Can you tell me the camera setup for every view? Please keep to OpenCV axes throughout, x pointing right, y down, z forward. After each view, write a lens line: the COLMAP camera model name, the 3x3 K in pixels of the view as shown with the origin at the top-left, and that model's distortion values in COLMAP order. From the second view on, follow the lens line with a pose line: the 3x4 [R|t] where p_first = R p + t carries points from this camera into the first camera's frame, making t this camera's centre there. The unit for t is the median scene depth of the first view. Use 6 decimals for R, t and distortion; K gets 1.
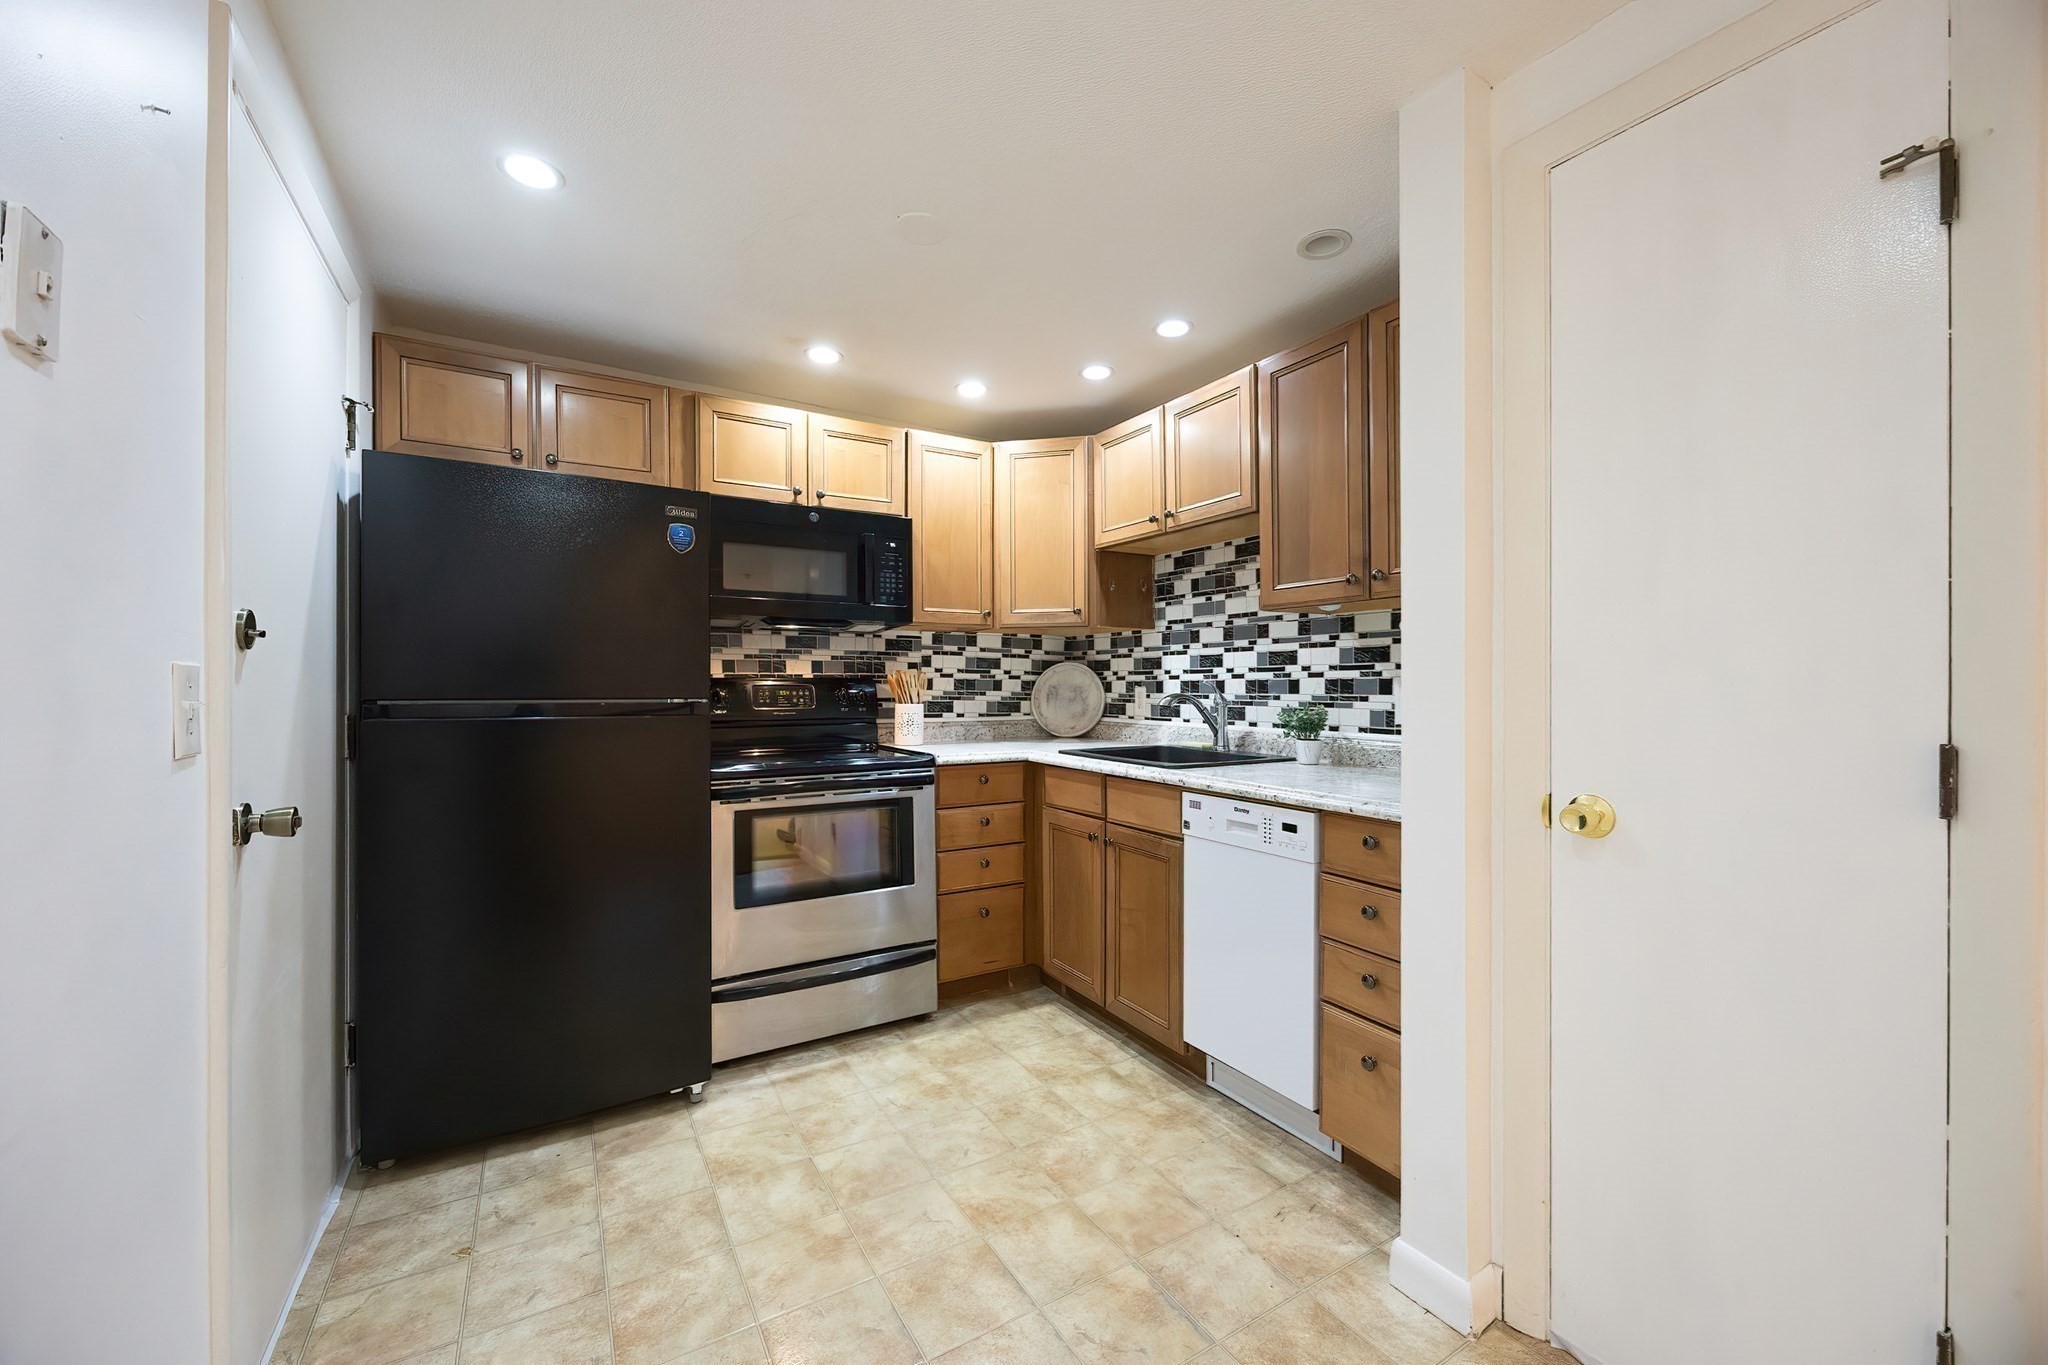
lens RADIAL K [[785.5, 0, 1011.5], [0, 785.5, 690.8], [0, 0, 1]] dist [0.000265, 0.000044]
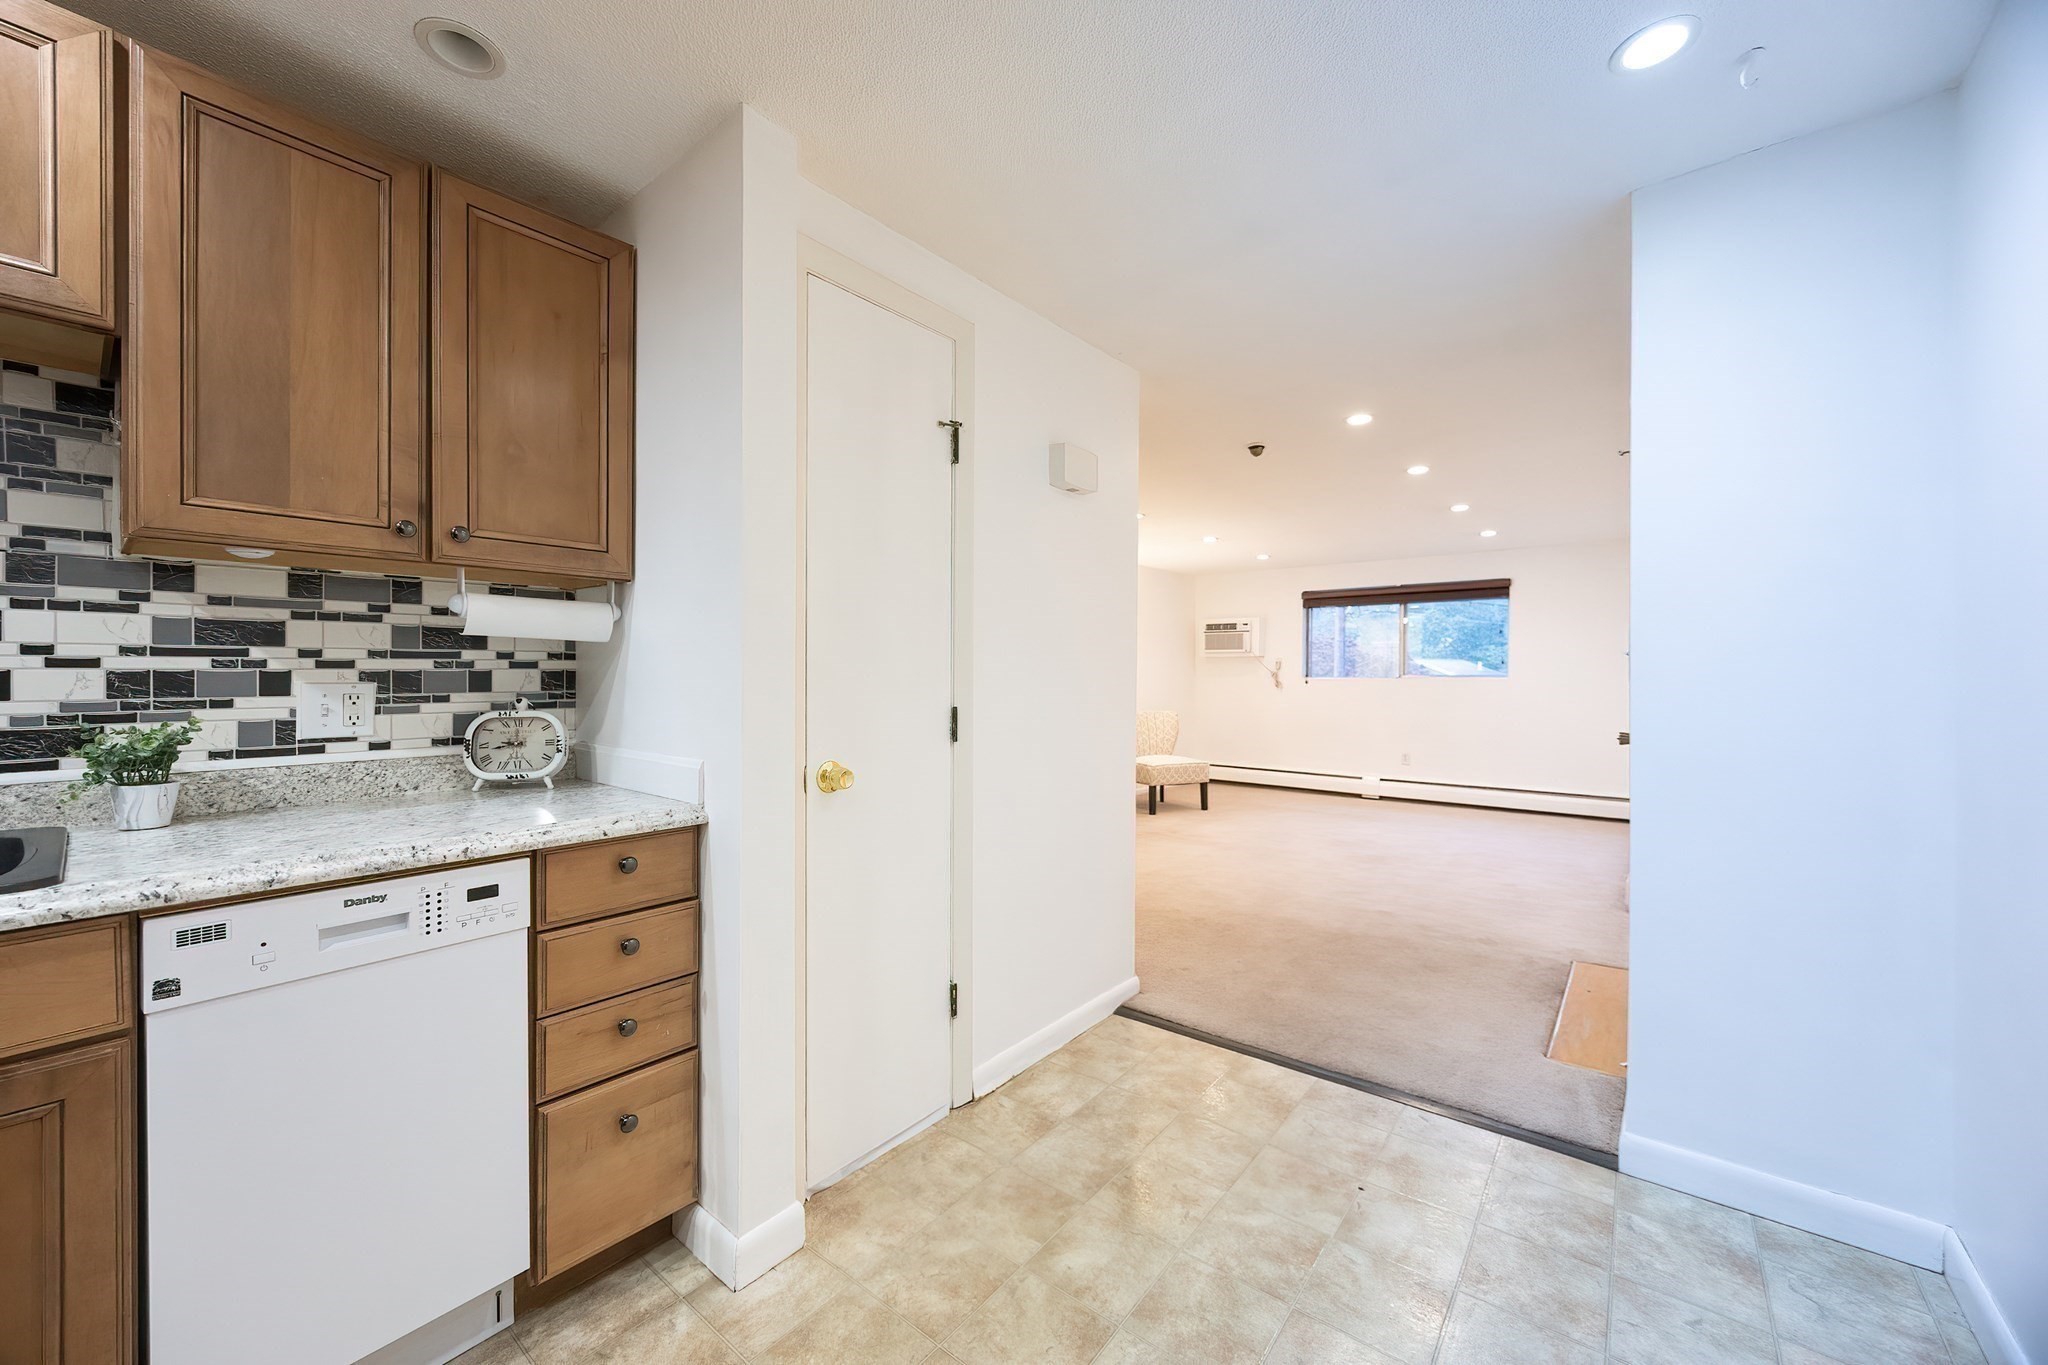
lens RADIAL K [[780.6, 0, 1048.1], [0, 780.6, 679.2], [0, 0, 1]] dist [-0.001449, -0.000180]
pose [[-0.371396, -0.004219, 0.928465, -0.304586], [0.008415, 0.999933, 0.007910, -0.007258], [-0.928436, 0.010751, -0.371336, 0.538794]]
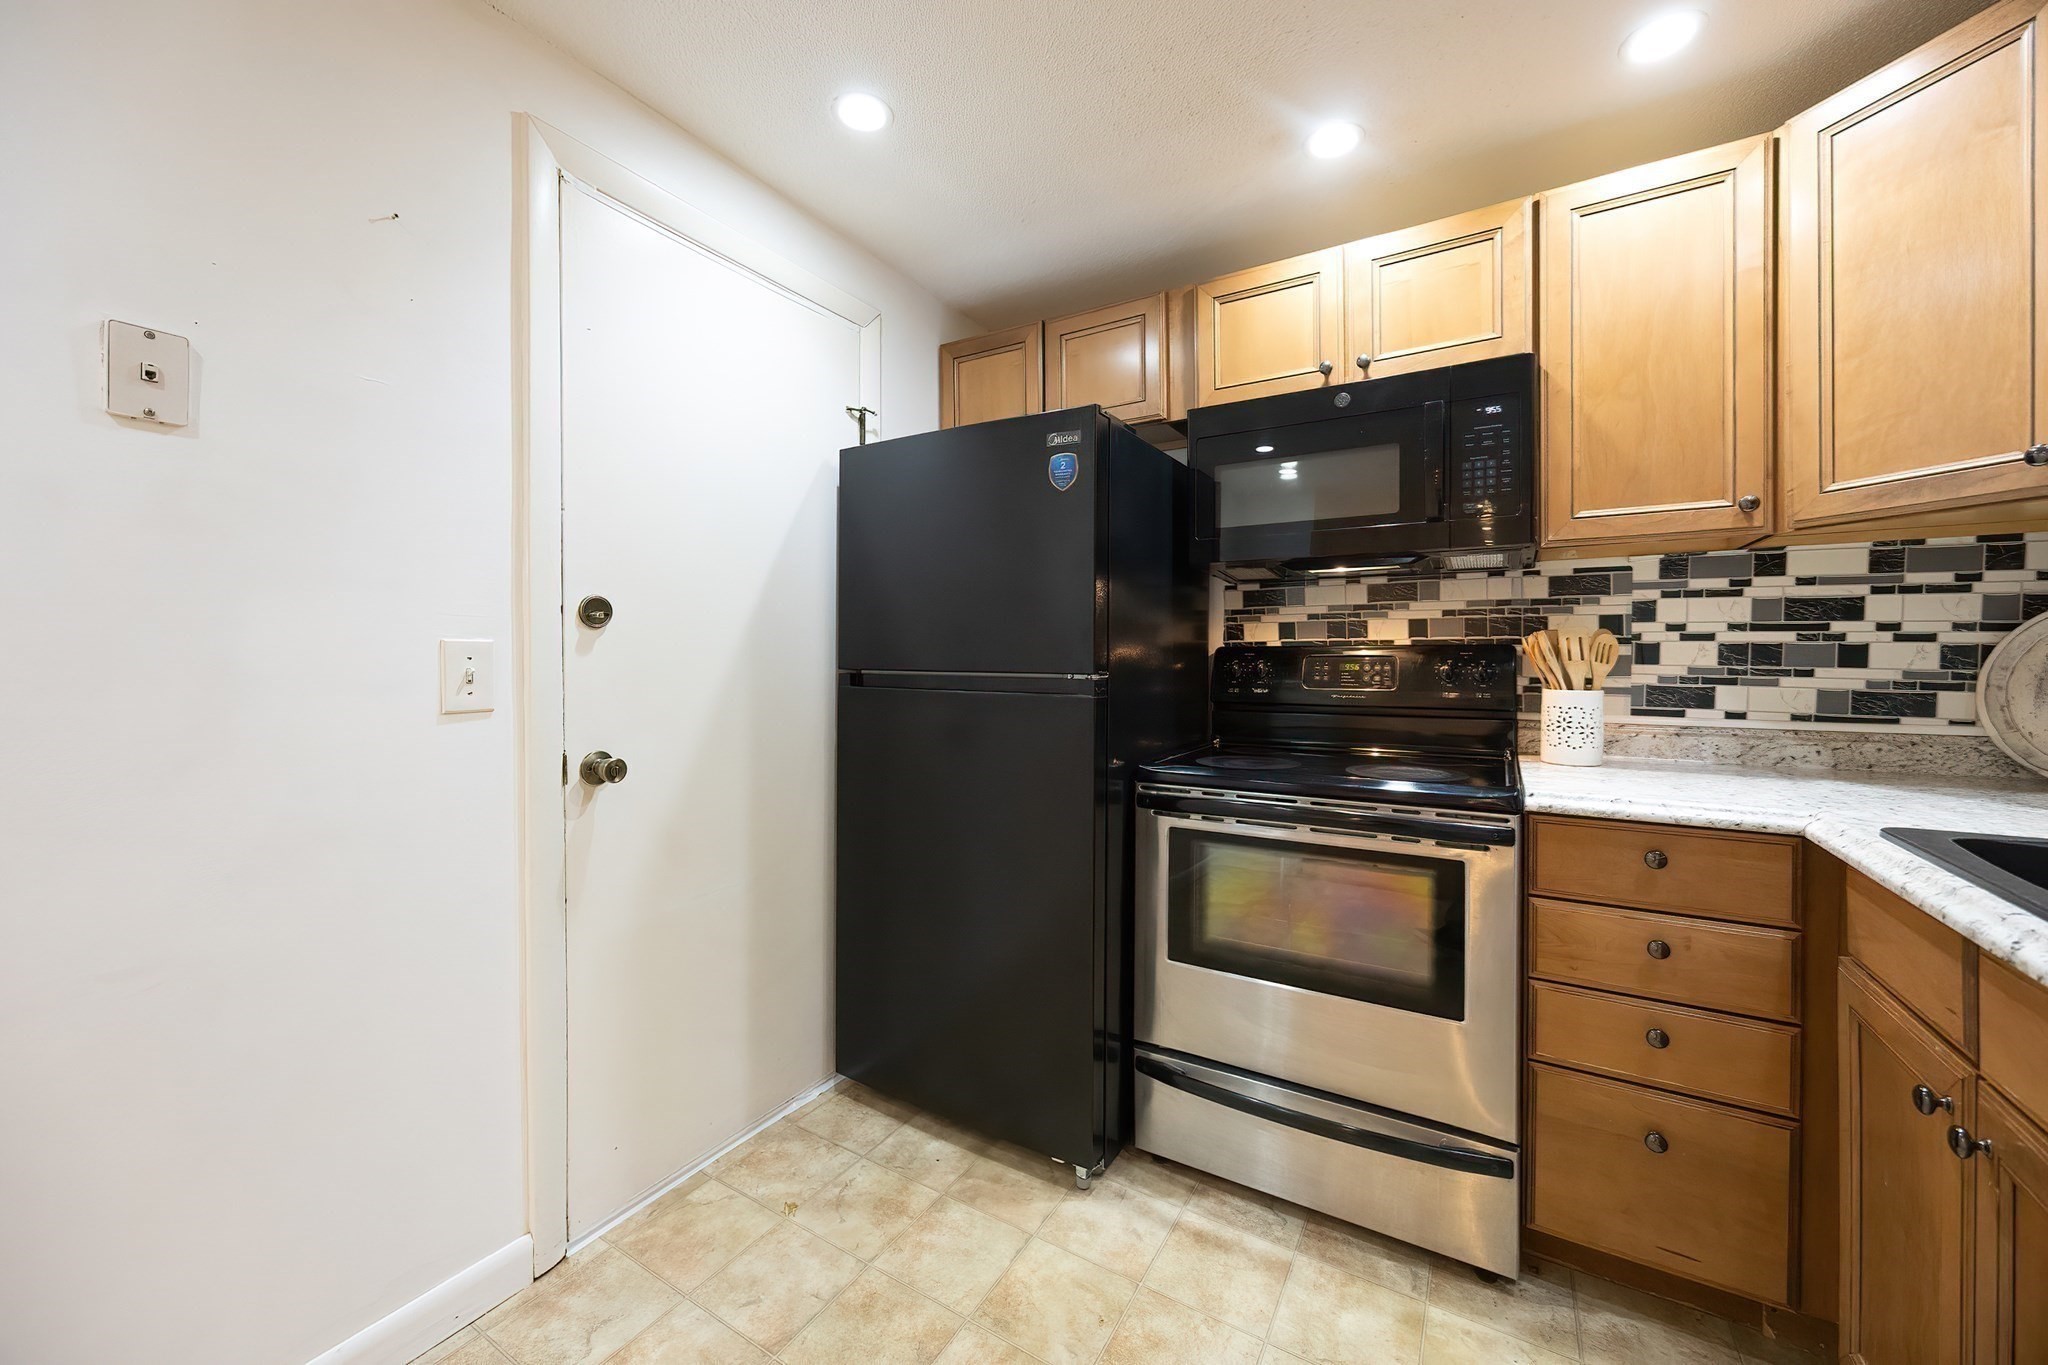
lens RADIAL K [[778.0, 0, 1032.8], [0, 778.0, 663.3], [0, 0, 1]] dist [-0.002419, -0.000135]
pose [[0.473771, 0.008952, -0.880603, 0.195173], [-0.005577, 0.999959, 0.007165, -0.003944], [0.880631, 0.001517, 0.473801, 0.455023]]
